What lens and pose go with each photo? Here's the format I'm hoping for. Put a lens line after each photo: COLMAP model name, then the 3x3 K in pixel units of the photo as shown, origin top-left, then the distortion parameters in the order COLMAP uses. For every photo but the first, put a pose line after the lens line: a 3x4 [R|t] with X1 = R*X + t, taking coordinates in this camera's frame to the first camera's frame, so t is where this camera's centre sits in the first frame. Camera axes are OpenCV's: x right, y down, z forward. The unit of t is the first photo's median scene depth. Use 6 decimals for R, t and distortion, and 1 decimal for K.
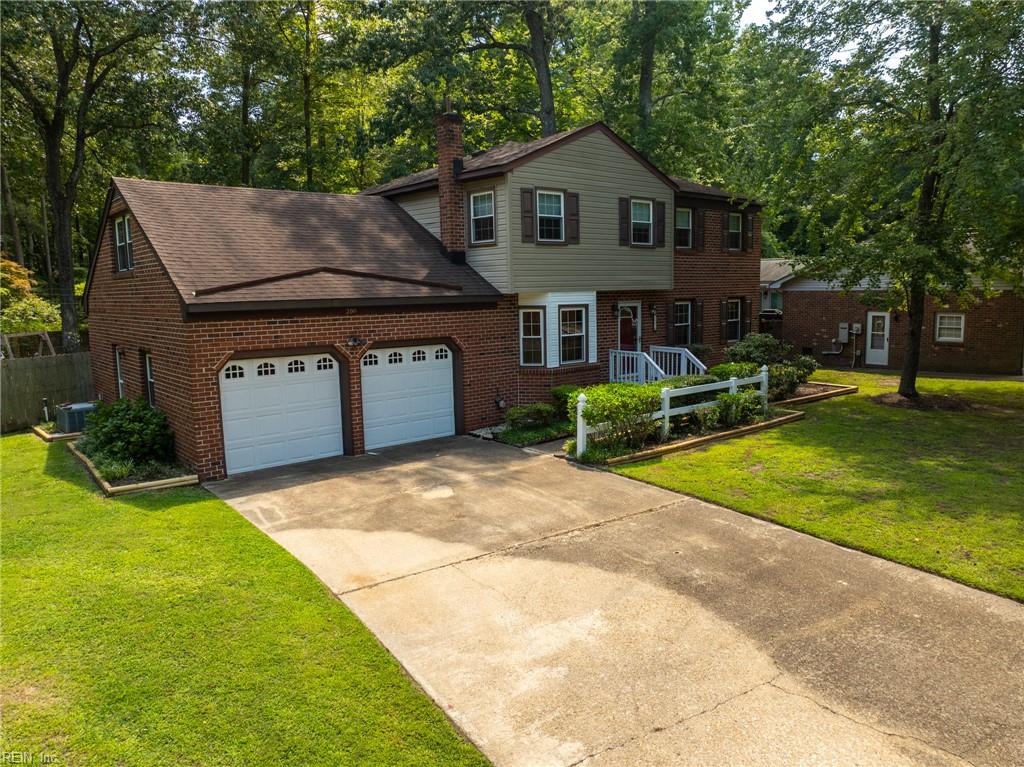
lens RADIAL K [[714.1, 0, 511.3], [0, 714.1, 385.7], [0, 0, 1]] dist [-0.041903, 0.011257]
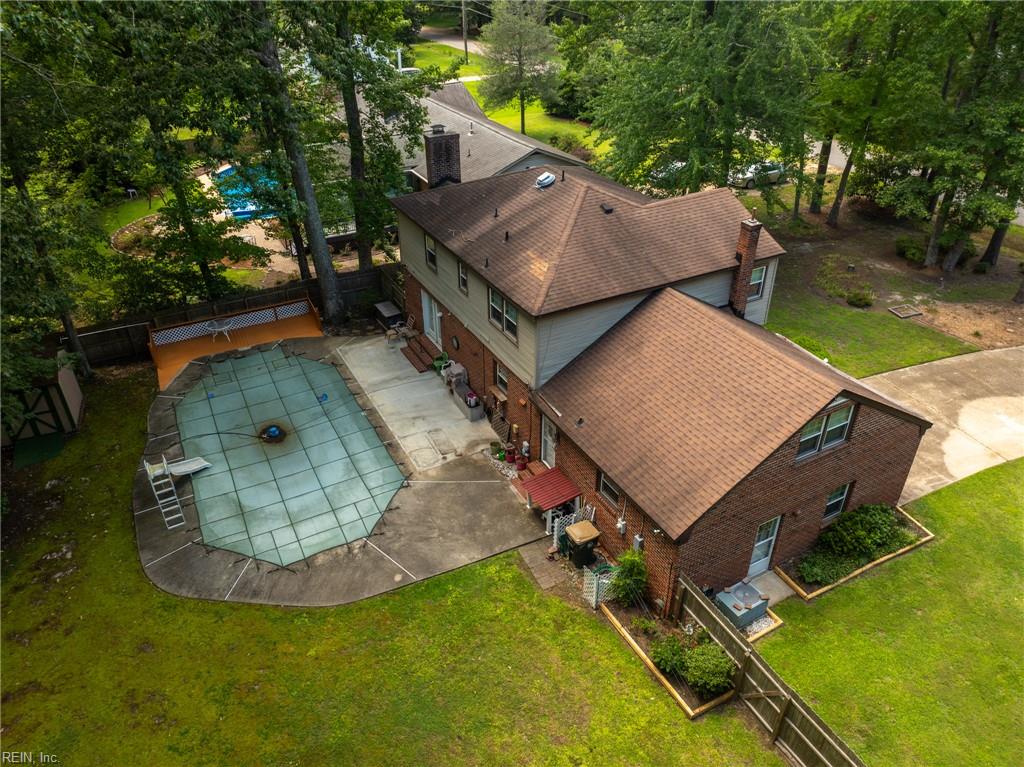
lens RADIAL K [[714.1, 0, 512.0], [0, 714.1, 385.2], [0, 0, 1]] dist [-0.041903, 0.011257]
pose [[0.221986, -0.516177, 0.827214, -1.465665], [0.138250, 0.856473, 0.497335, -0.853246], [-0.965199, 0.003961, 0.261486, 1.098444]]
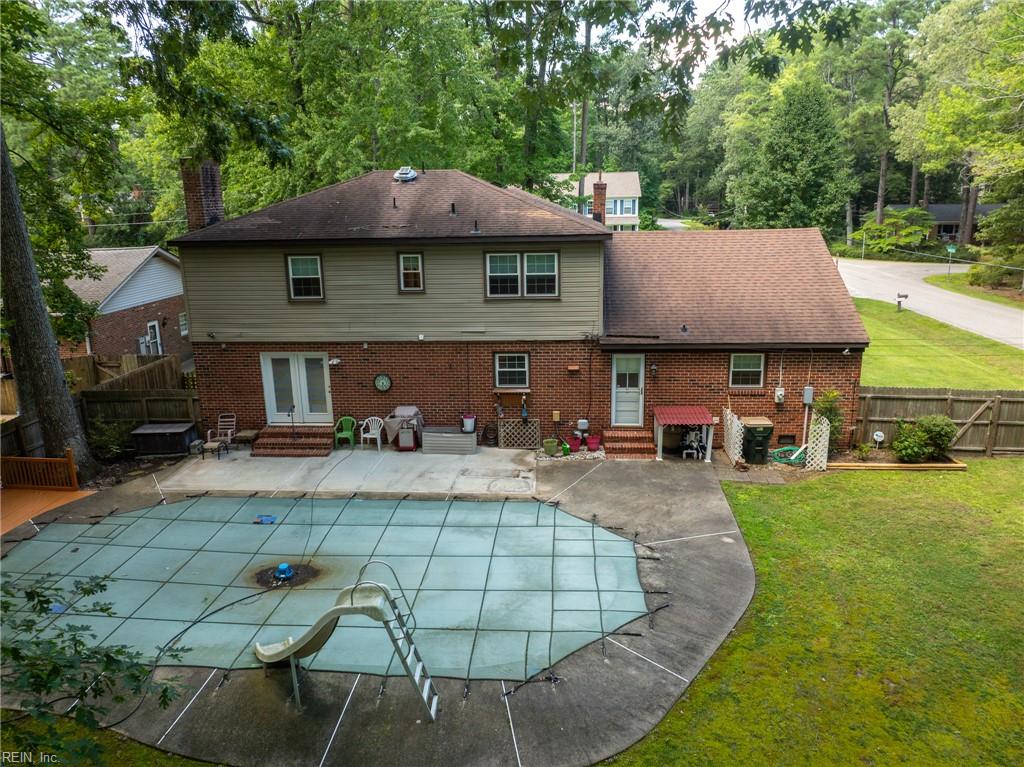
lens RADIAL K [[714.1, 0, 515.9], [0, 714.1, 381.7], [0, 0, 1]] dist [-0.041903, 0.011257]
pose [[-0.706609, -0.153774, 0.690693, -1.079700], [0.123680, 0.934236, 0.334525, -0.517801], [-0.696712, 0.321803, -0.641120, 2.260006]]
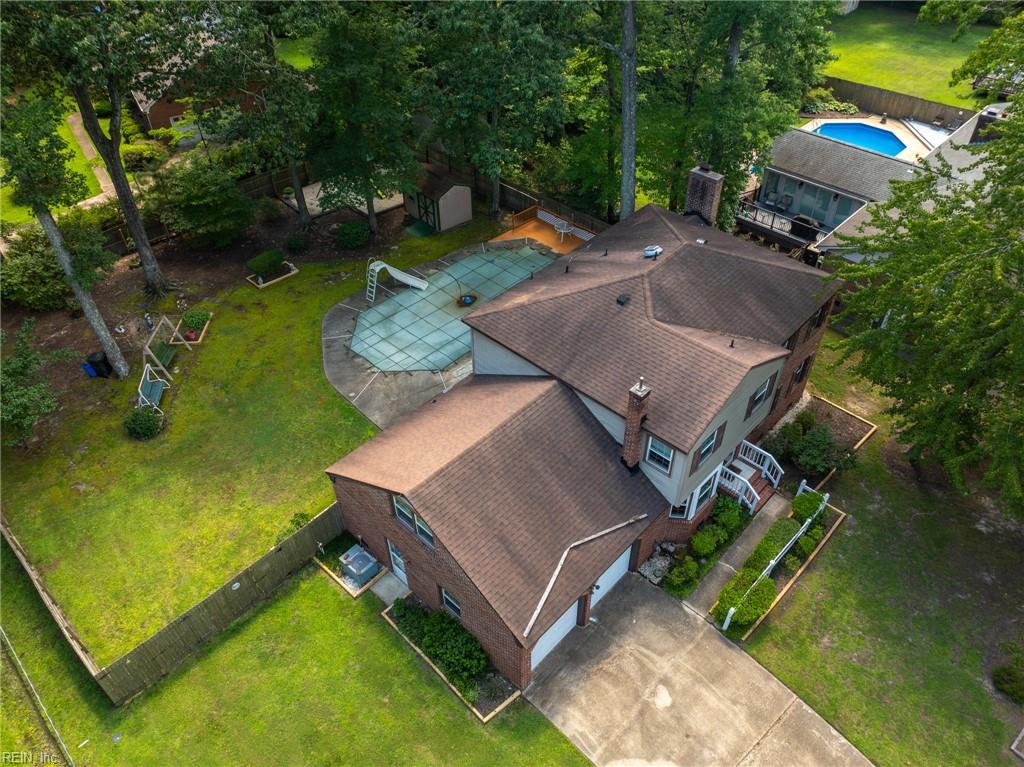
lens RADIAL K [[714.1, 0, 514.9], [0, 714.1, 377.9], [0, 0, 1]] dist [-0.041903, 0.011257]
pose [[0.994987, -0.061807, 0.078618, -0.409383], [0.008527, 0.835713, 0.549101, -1.101848], [-0.099640, -0.545678, 0.832050, -0.018163]]
